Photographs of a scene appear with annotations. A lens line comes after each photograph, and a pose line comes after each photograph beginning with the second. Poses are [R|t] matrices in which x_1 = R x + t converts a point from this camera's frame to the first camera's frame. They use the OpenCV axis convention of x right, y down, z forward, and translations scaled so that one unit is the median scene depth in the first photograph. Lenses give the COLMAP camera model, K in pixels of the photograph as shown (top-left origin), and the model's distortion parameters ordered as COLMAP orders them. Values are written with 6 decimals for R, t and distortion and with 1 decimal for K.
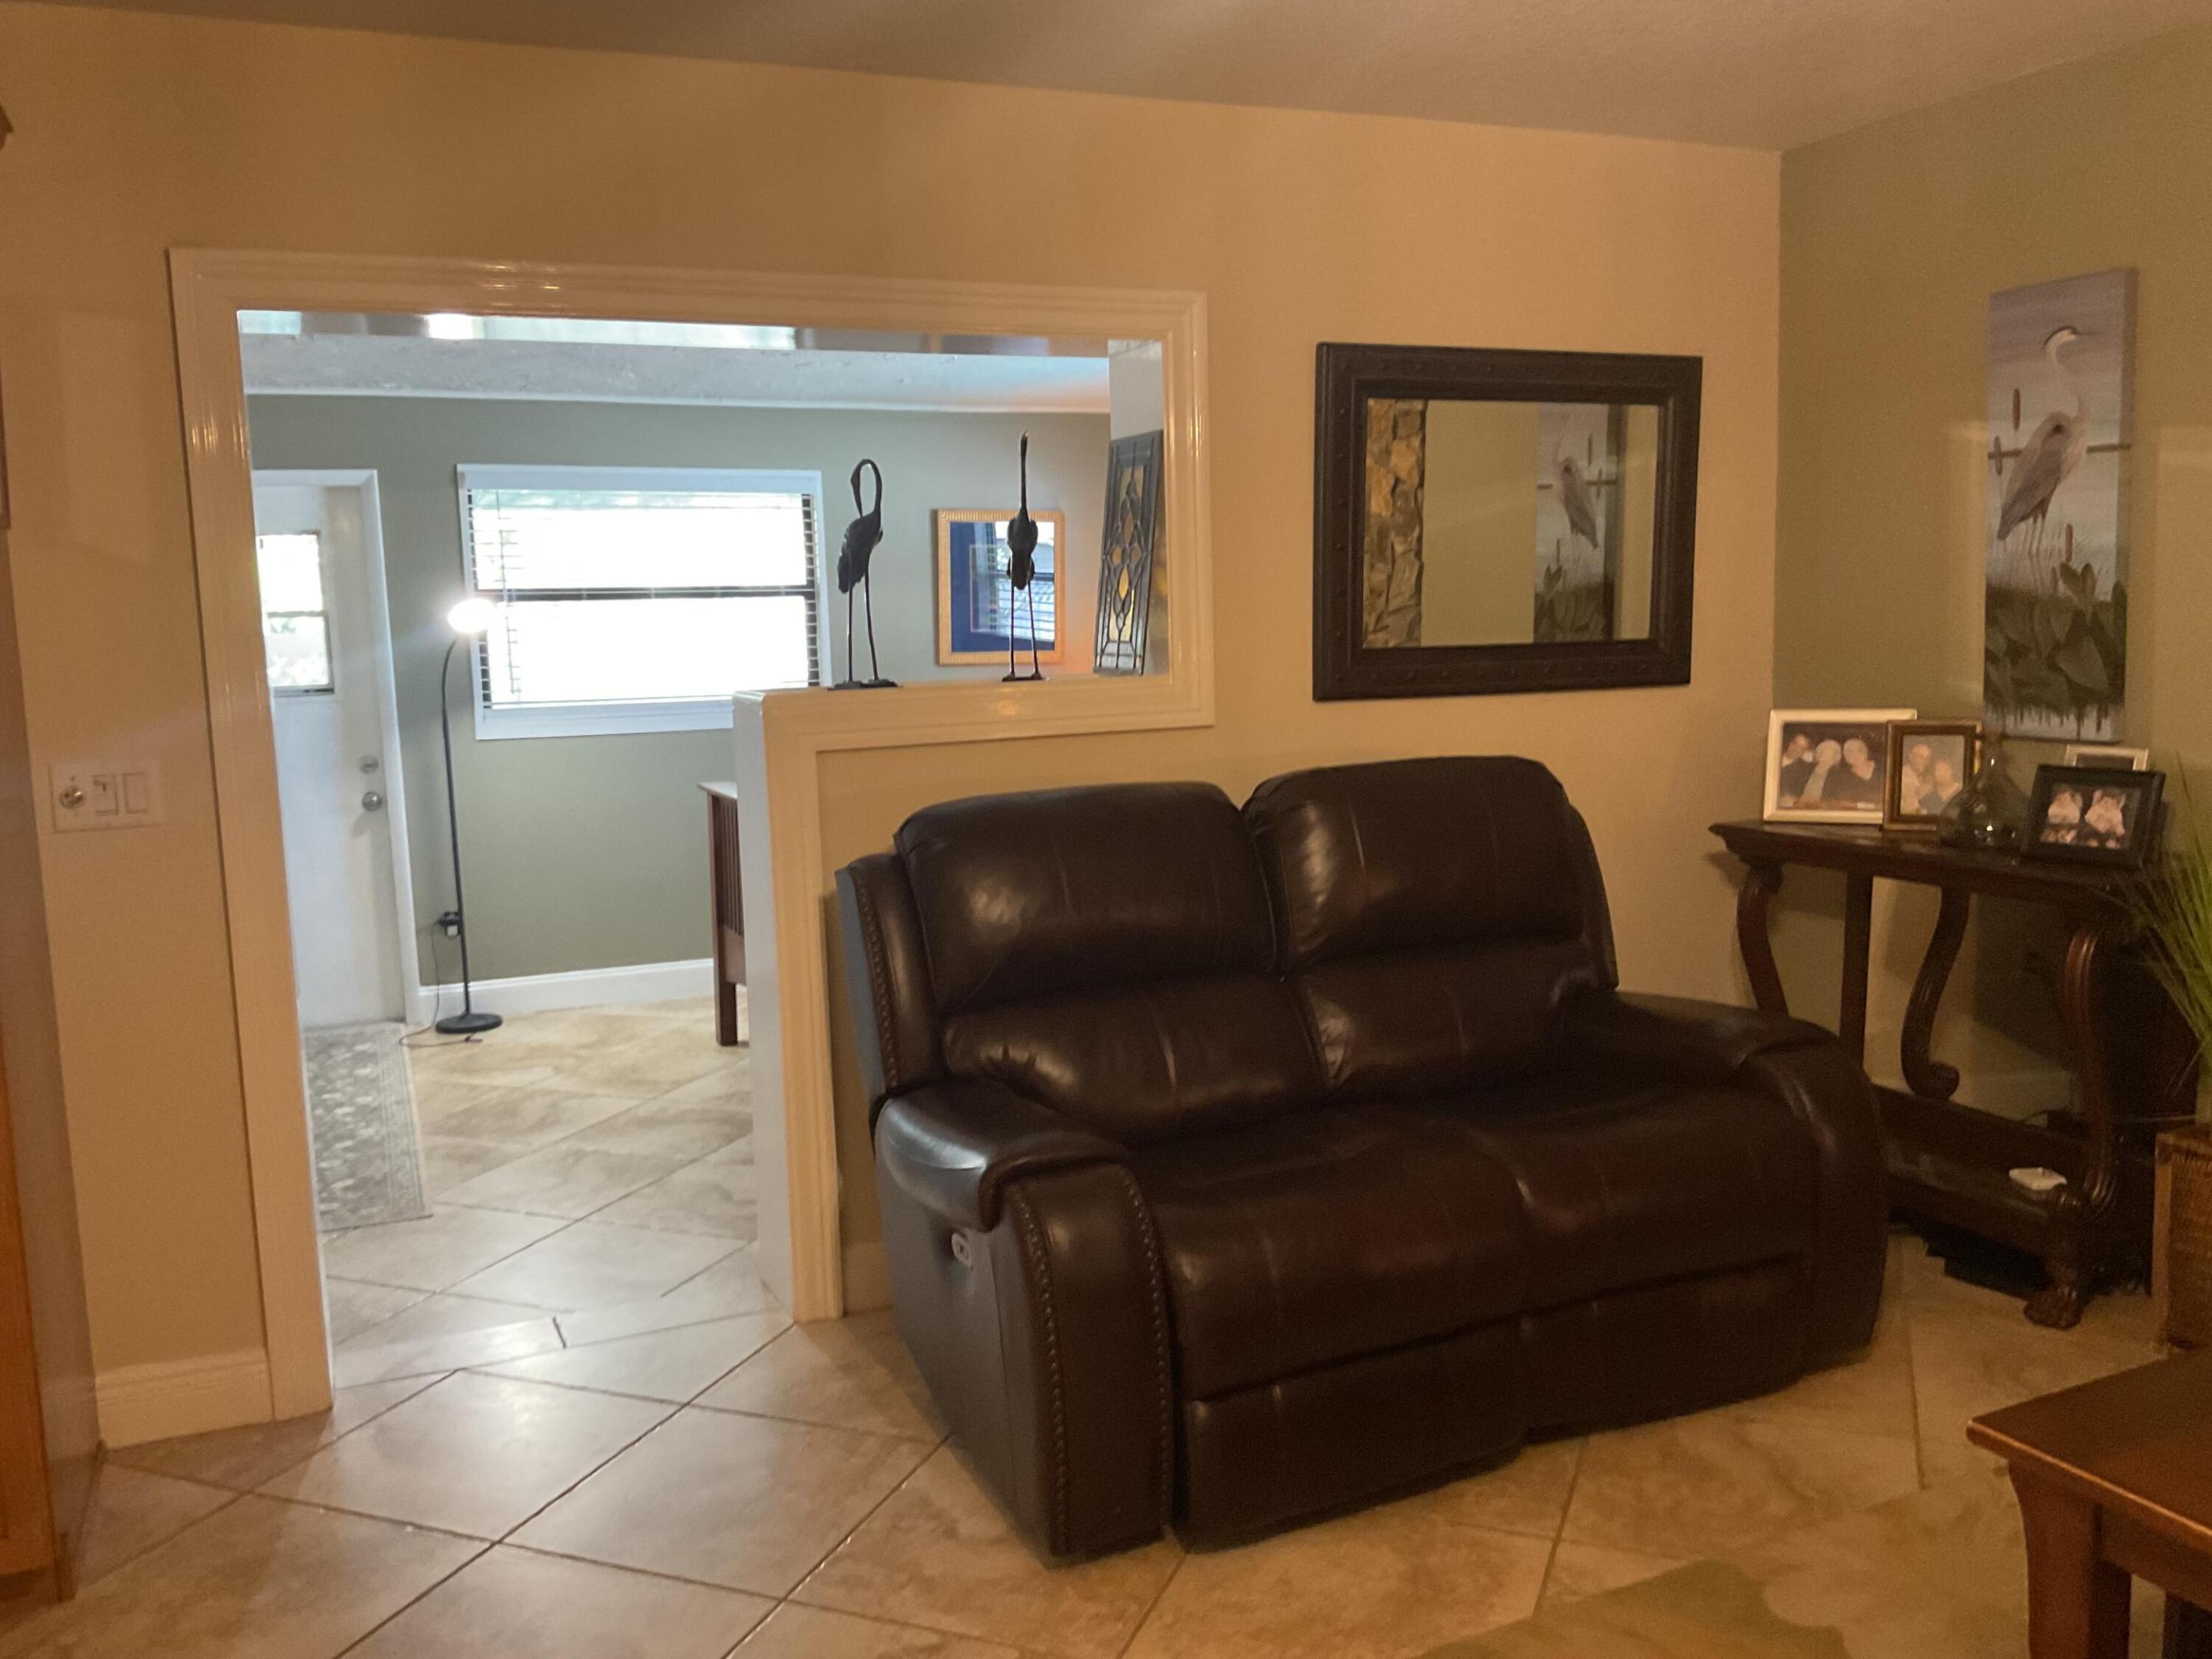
lens RADIAL K [[1835.4, 0, 1105.9], [0, 1835.4, 820.0], [0, 0, 1]] dist [0.063399, -0.111915]
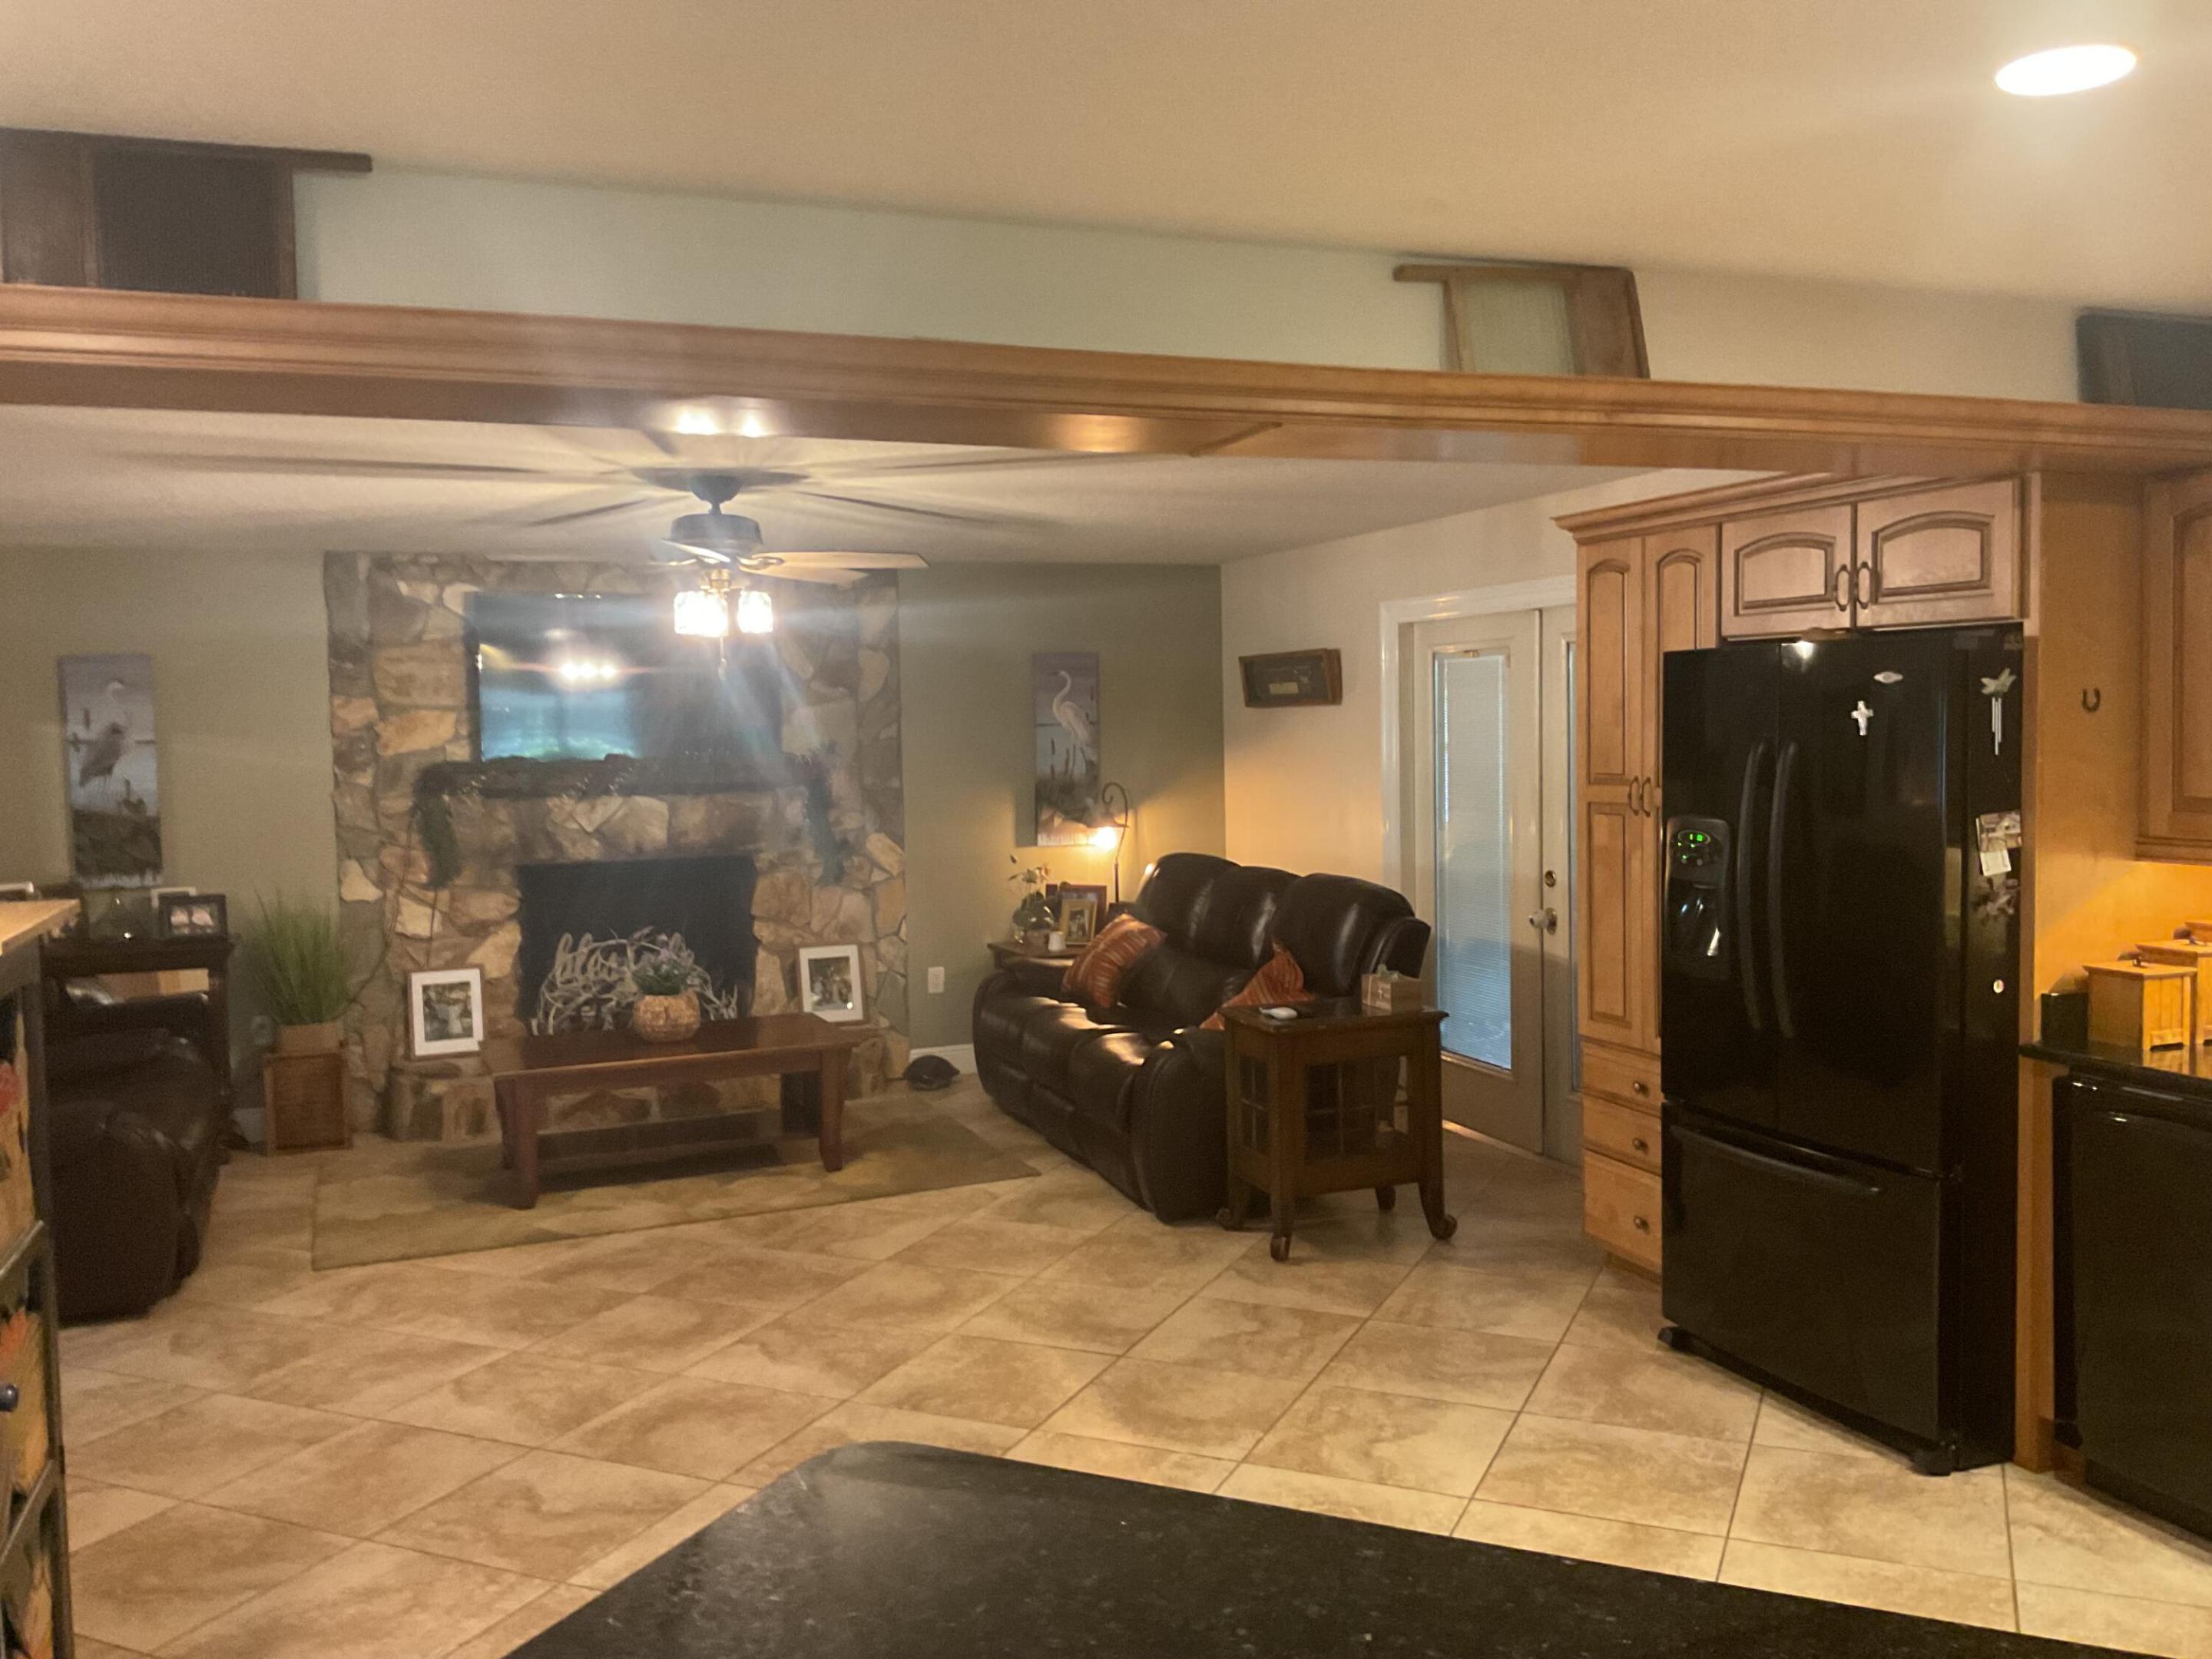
lens RADIAL K [[1835.4, 0, 1106.1], [0, 1835.4, 826.7], [0, 0, 1]] dist [0.063399, -0.111915]
pose [[0.069421, -0.039299, 0.996813, -1.378934], [0.141112, 0.989563, 0.029186, -0.019674], [-0.987557, 0.138636, 0.074243, -0.170874]]
